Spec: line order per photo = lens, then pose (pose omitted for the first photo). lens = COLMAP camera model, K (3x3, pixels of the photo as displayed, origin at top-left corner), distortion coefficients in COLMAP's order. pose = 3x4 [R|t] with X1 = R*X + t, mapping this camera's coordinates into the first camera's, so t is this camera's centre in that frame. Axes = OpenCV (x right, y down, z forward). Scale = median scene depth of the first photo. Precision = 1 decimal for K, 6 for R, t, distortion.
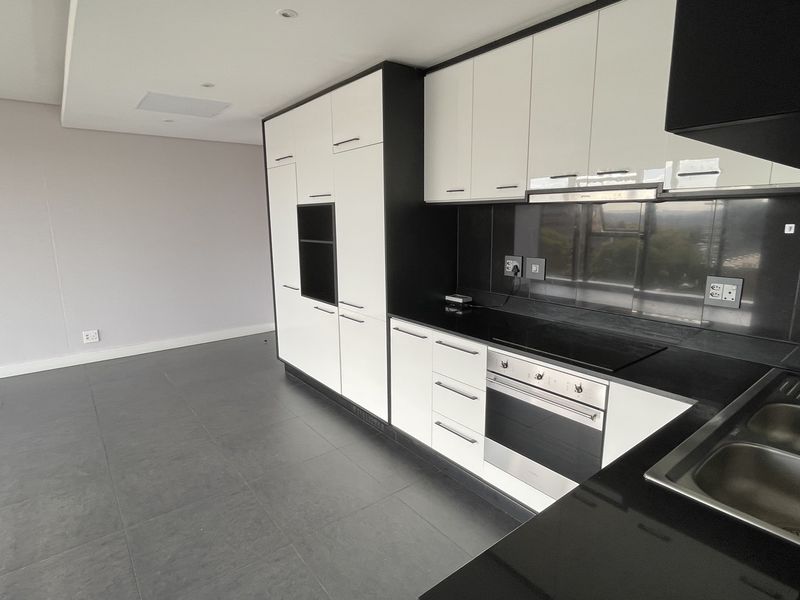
lens RADIAL K [[435.8, 0, 400.0], [0, 435.8, 300.0], [0, 0, 1]] dist [0.000577, 0.000013]
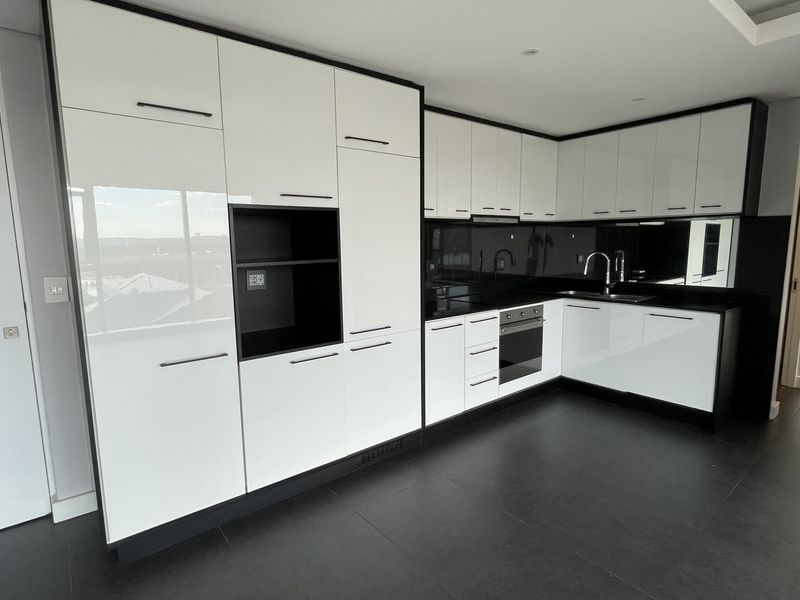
lens RADIAL K [[435.8, 0, 400.0], [0, 435.8, 300.0], [0, 0, 1]] dist [0.000577, 0.000013]
pose [[-0.022750, -0.123424, 0.992093, -1.014900], [0.203009, 0.971105, 0.125468, -0.150769], [-0.978913, 0.204258, 0.002963, 0.996722]]
